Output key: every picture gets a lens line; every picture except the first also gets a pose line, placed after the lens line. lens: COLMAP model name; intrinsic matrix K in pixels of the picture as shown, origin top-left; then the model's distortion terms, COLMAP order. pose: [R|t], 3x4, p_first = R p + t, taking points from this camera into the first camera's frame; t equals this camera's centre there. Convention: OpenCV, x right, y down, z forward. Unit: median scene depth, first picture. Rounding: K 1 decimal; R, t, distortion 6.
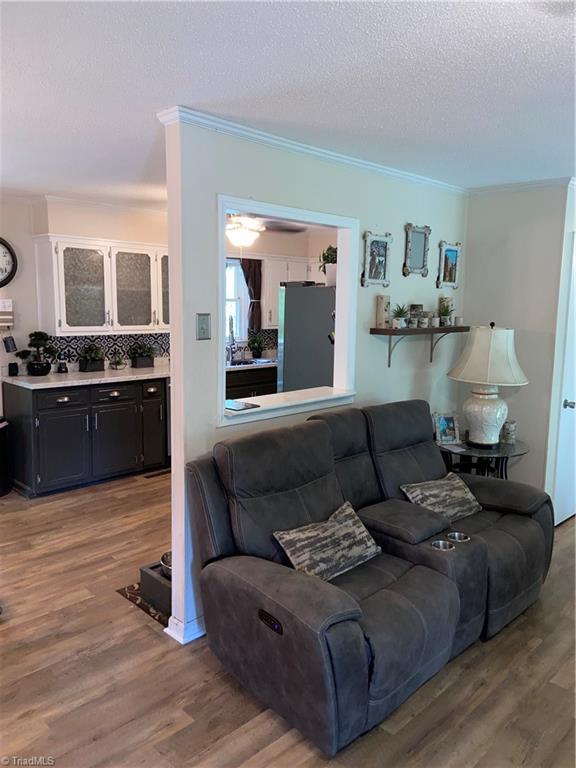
lens RADIAL K [[580.0, 0, 288.4], [0, 580.0, 369.8], [0, 0, 1]] dist [0.104122, -0.138669]
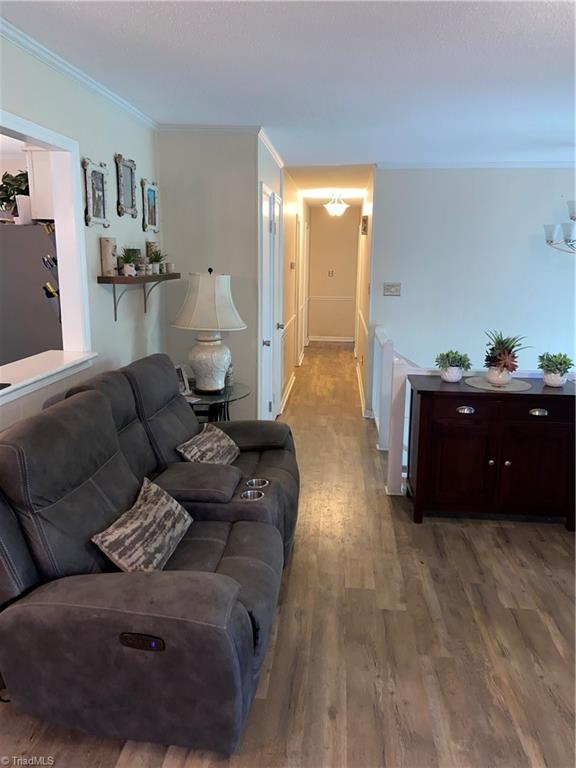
lens RADIAL K [[580.0, 0, 288.4], [0, 580.0, 369.8], [0, 0, 1]] dist [0.104122, -0.138669]
pose [[0.766259, -0.130328, 0.629175, -0.238871], [0.077237, 0.990796, 0.111168, -0.012051], [-0.637872, -0.036588, 0.769273, 0.184961]]
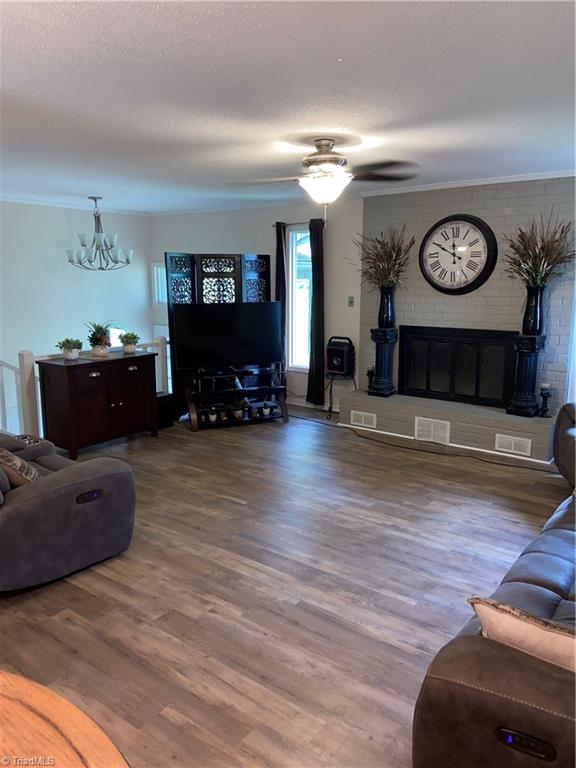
lens RADIAL K [[580.0, 0, 288.4], [0, 580.0, 369.8], [0, 0, 1]] dist [0.104122, -0.138669]
pose [[-0.129049, -0.180587, 0.975056, -0.998890], [0.121333, 0.973015, 0.196267, -0.062102], [-0.984187, 0.143634, -0.103655, 0.446329]]
